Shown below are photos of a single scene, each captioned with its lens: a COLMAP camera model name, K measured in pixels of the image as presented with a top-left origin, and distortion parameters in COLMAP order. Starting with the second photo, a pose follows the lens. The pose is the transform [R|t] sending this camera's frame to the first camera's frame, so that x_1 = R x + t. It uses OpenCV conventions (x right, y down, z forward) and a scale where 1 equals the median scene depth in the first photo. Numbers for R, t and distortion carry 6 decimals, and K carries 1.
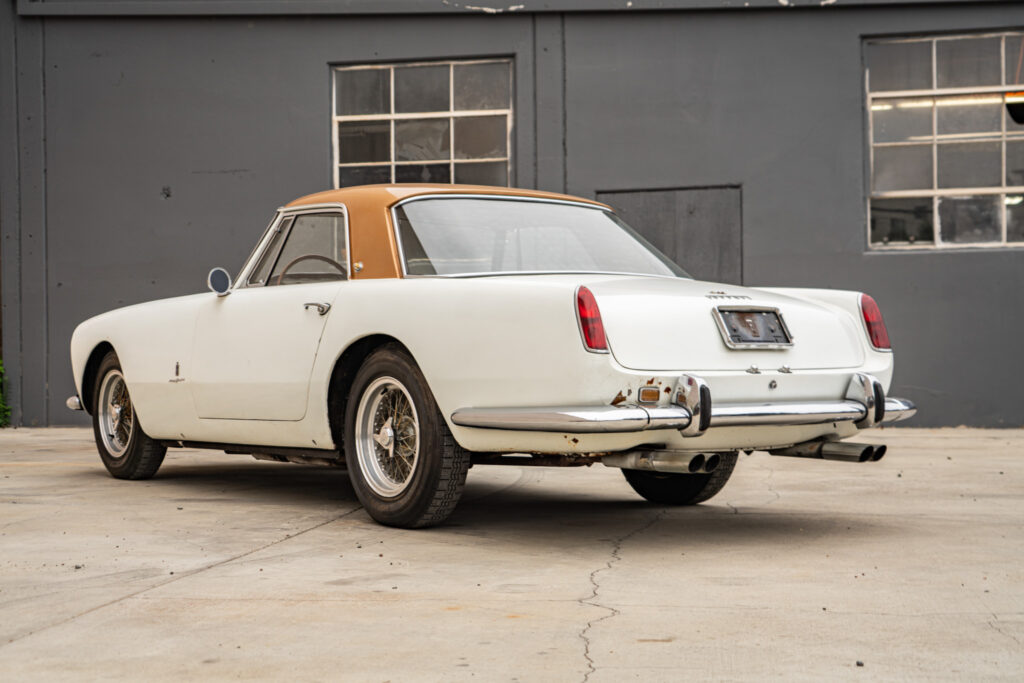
lens RADIAL K [[1469.4, 0, 510.8], [0, 1469.4, 351.1], [0, 0, 1]] dist [0.050421, -0.016197]
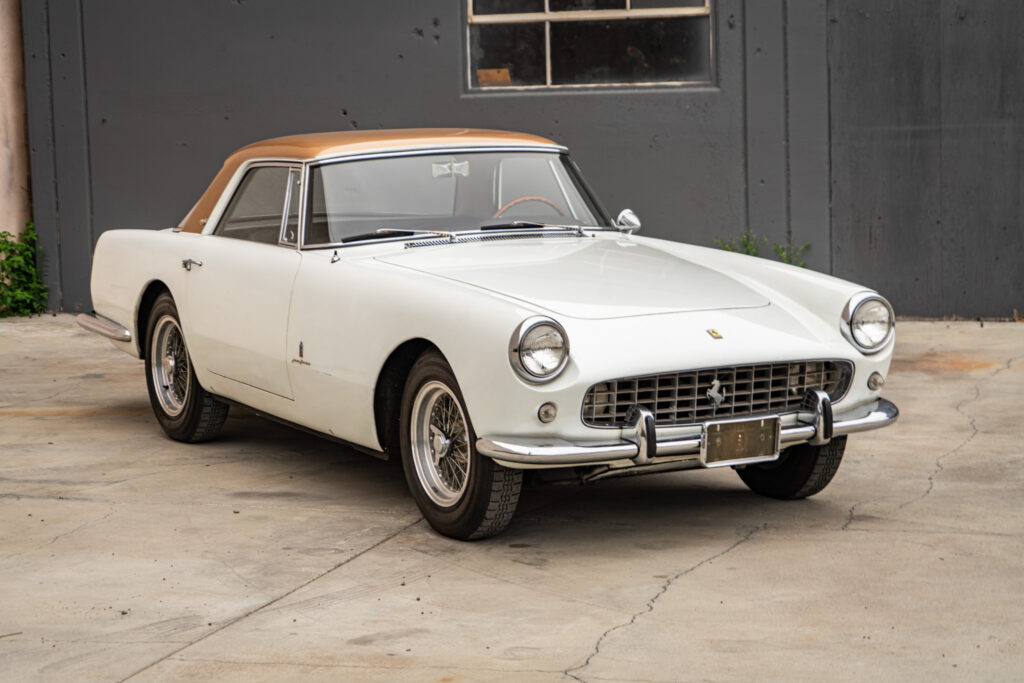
lens RADIAL K [[2560.5, 0, 512.0], [0, 2560.5, 341.5], [0, 0, 1]] dist [0.055807, -0.058287]
pose [[0.989479, -0.001227, -0.144672, 0.089194], [0.019031, 0.992378, 0.121749, -0.096501], [0.143420, -0.123222, 0.981961, -0.265706]]
